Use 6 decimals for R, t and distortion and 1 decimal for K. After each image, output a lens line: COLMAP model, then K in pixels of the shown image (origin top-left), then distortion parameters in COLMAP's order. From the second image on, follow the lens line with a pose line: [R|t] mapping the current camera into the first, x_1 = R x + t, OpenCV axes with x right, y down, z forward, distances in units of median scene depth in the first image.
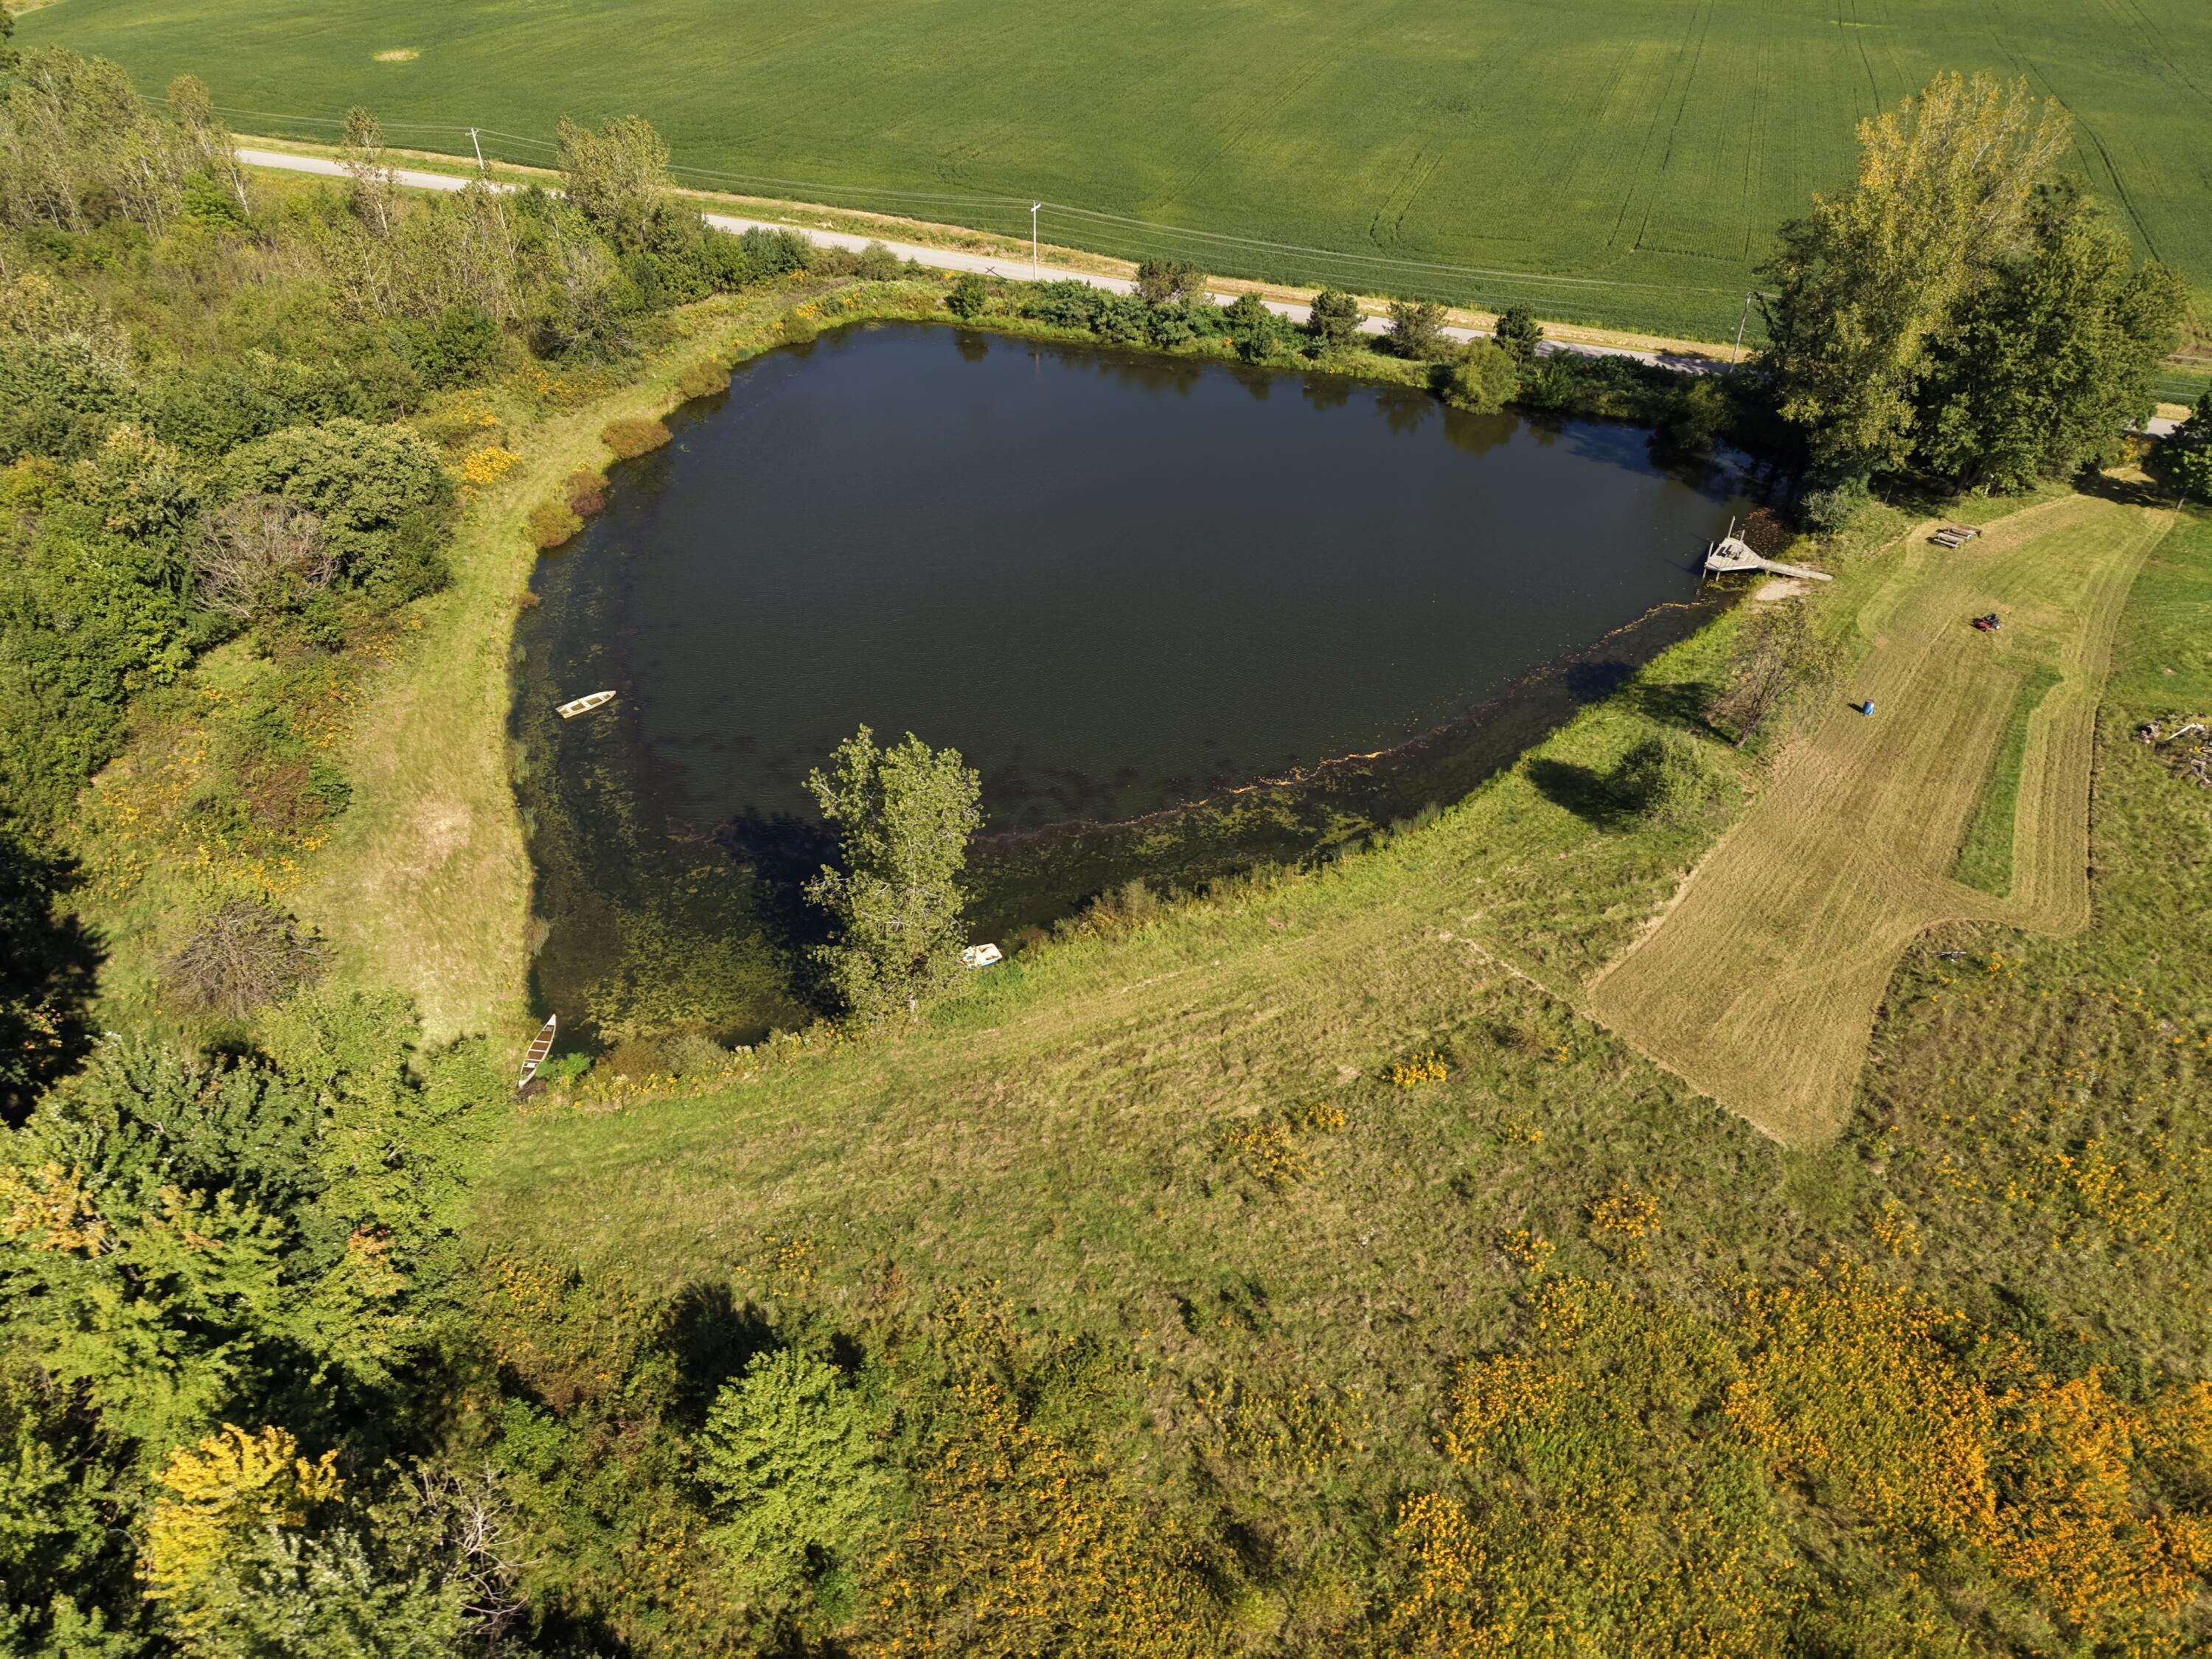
lens RADIAL K [[1480.7, 0, 1119.5], [0, 1480.7, 826.4], [0, 0, 1]] dist [0.015797, -0.010428]
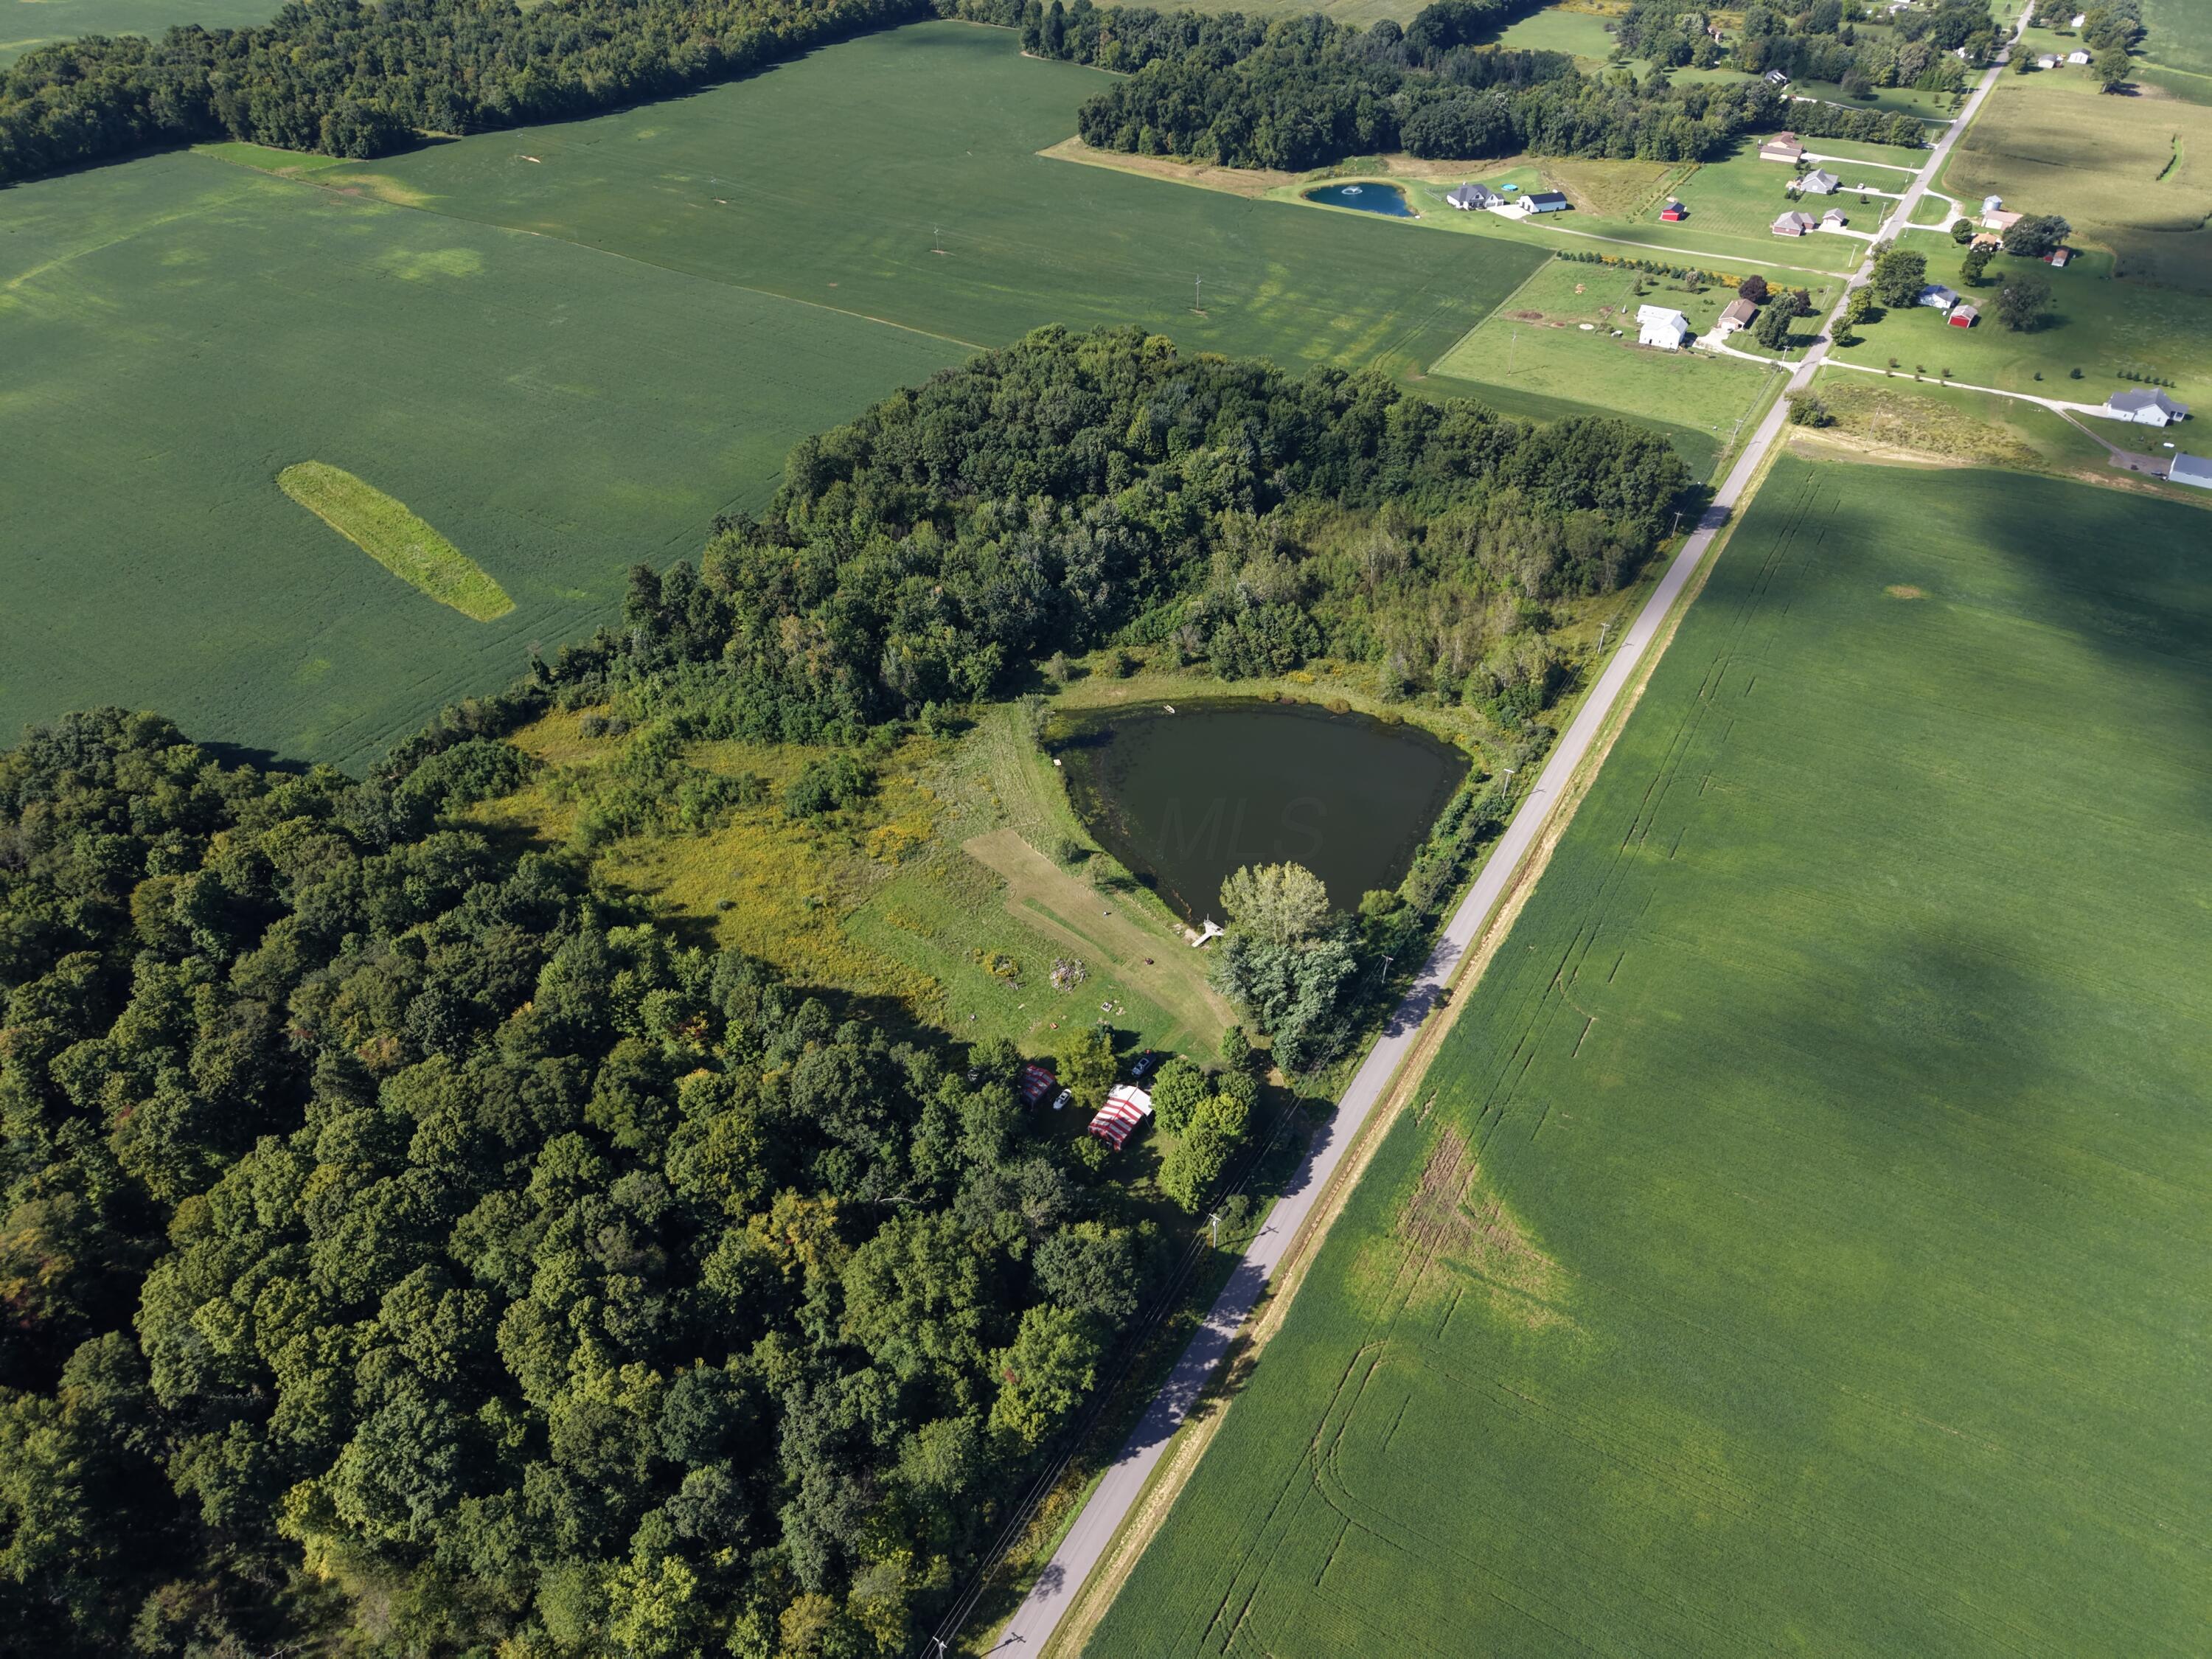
lens RADIAL K [[1480.7, 0, 1120.0], [0, 1480.7, 819.9], [0, 0, 1]] dist [0.015797, -0.010428]
pose [[-0.171114, 0.609691, -0.773949, 2.598775], [-0.598224, 0.559865, 0.573305, -1.880501], [0.782846, 0.561096, 0.268931, 0.002616]]
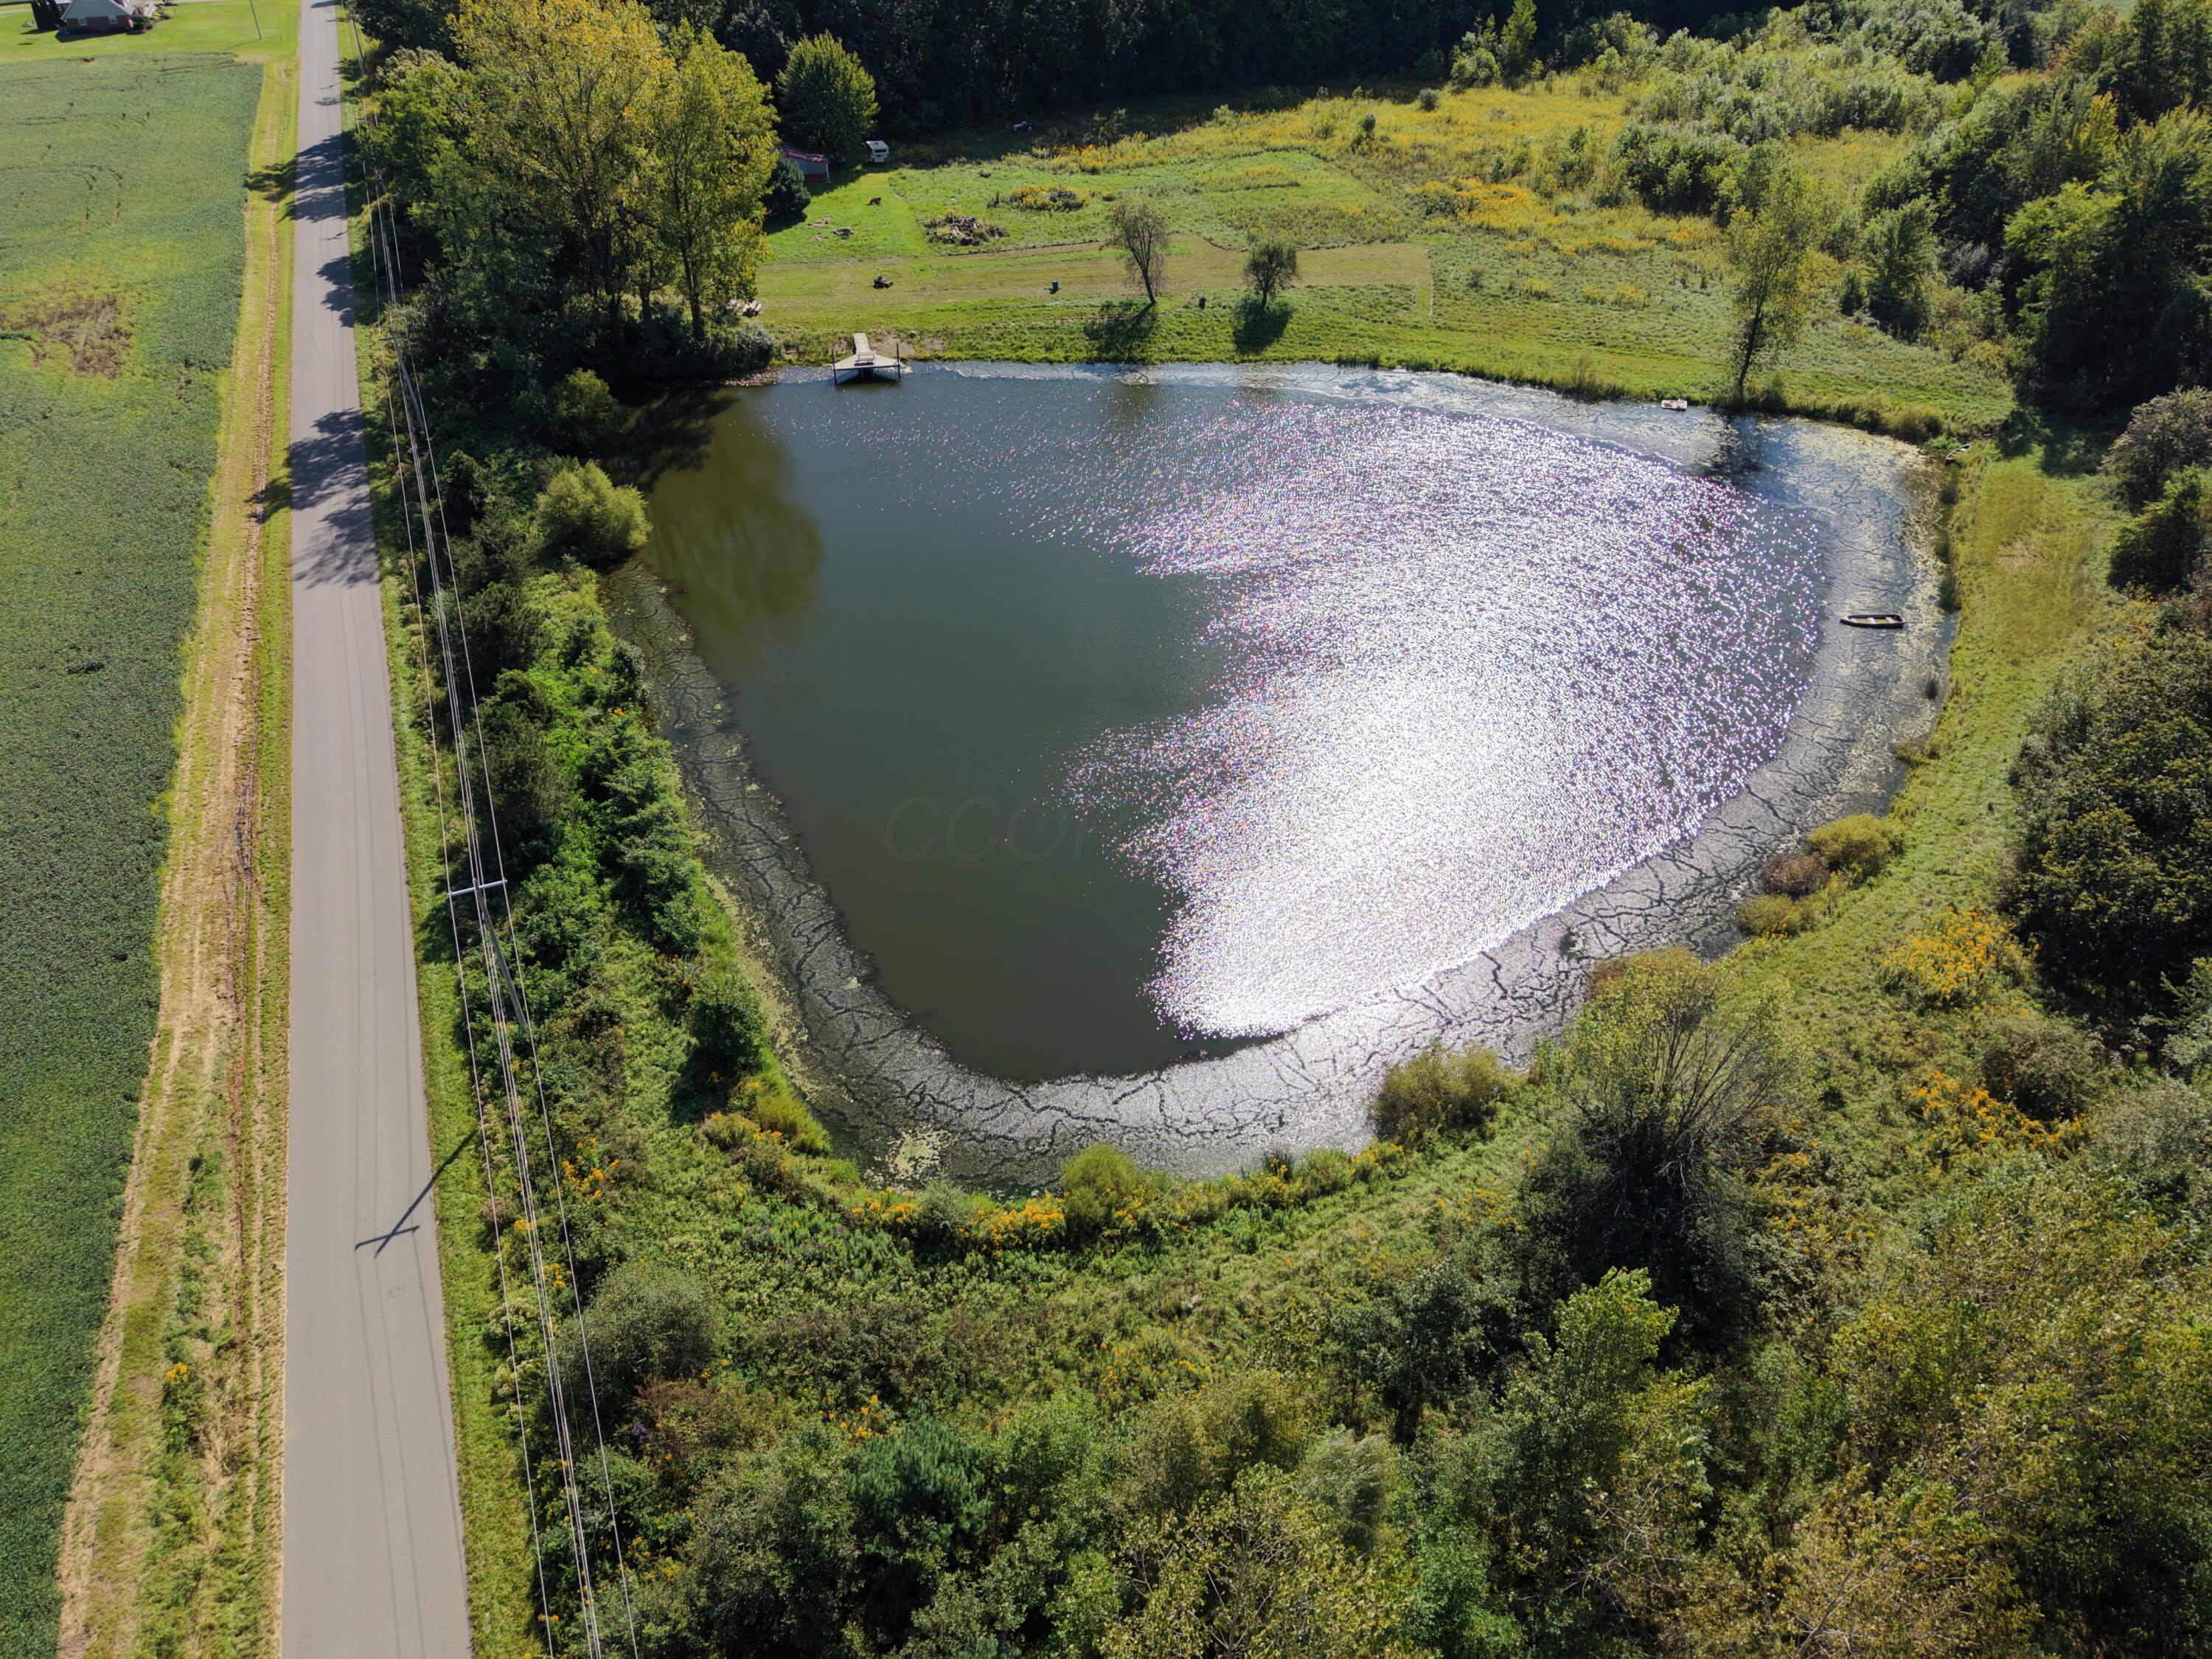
lens RADIAL K [[1480.7, 0, 1108.4], [0, 1480.7, 825.9], [0, 0, 1]] dist [0.015797, -0.010428]
pose [[-0.697339, -0.456778, 0.552333, -0.568096], [0.426246, 0.355242, 0.831936, -0.996430], [-0.576222, 0.815571, -0.053024, 1.323760]]
